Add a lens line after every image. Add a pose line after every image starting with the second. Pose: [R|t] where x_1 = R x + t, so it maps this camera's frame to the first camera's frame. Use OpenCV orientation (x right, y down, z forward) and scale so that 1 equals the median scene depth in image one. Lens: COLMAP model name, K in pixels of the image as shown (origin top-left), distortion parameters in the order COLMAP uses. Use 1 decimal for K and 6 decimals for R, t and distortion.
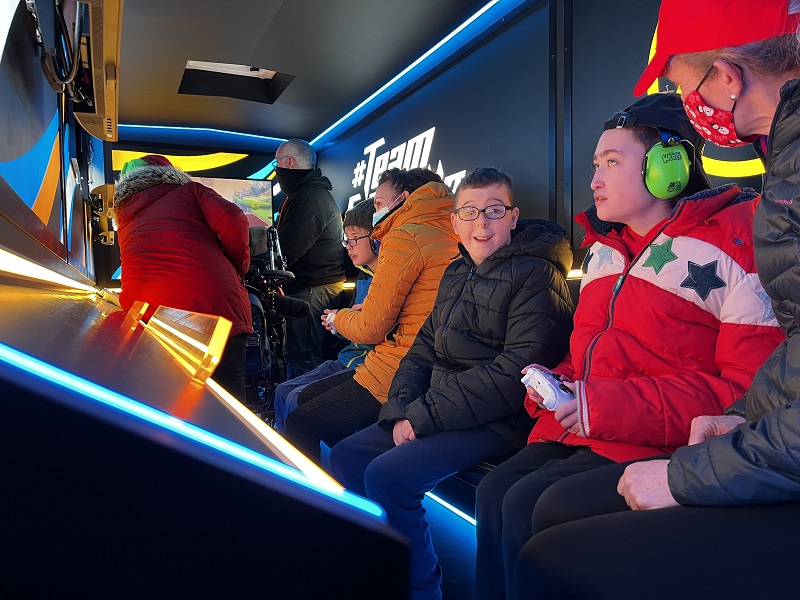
lens RADIAL K [[605.2, 0, 400.0], [0, 605.2, 300.0], [0, 0, 1]] dist [0.072571, -0.099444]
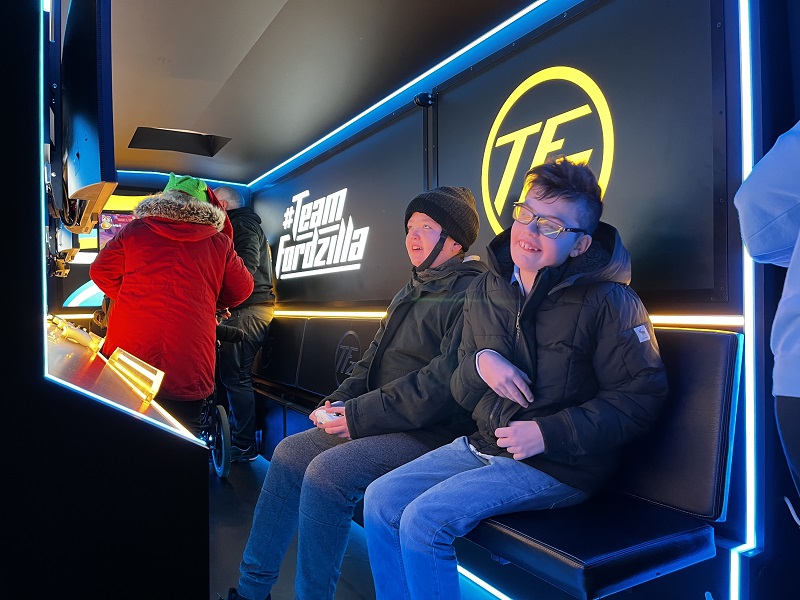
lens RADIAL K [[605.2, 0, 400.0], [0, 605.2, 300.0], [0, 0, 1]] dist [0.072571, -0.099444]
pose [[0.996624, 0.008857, 0.081618, 0.055792], [-0.006924, 0.999690, -0.023932, -0.027026], [-0.081804, 0.023286, 0.996376, -0.181652]]
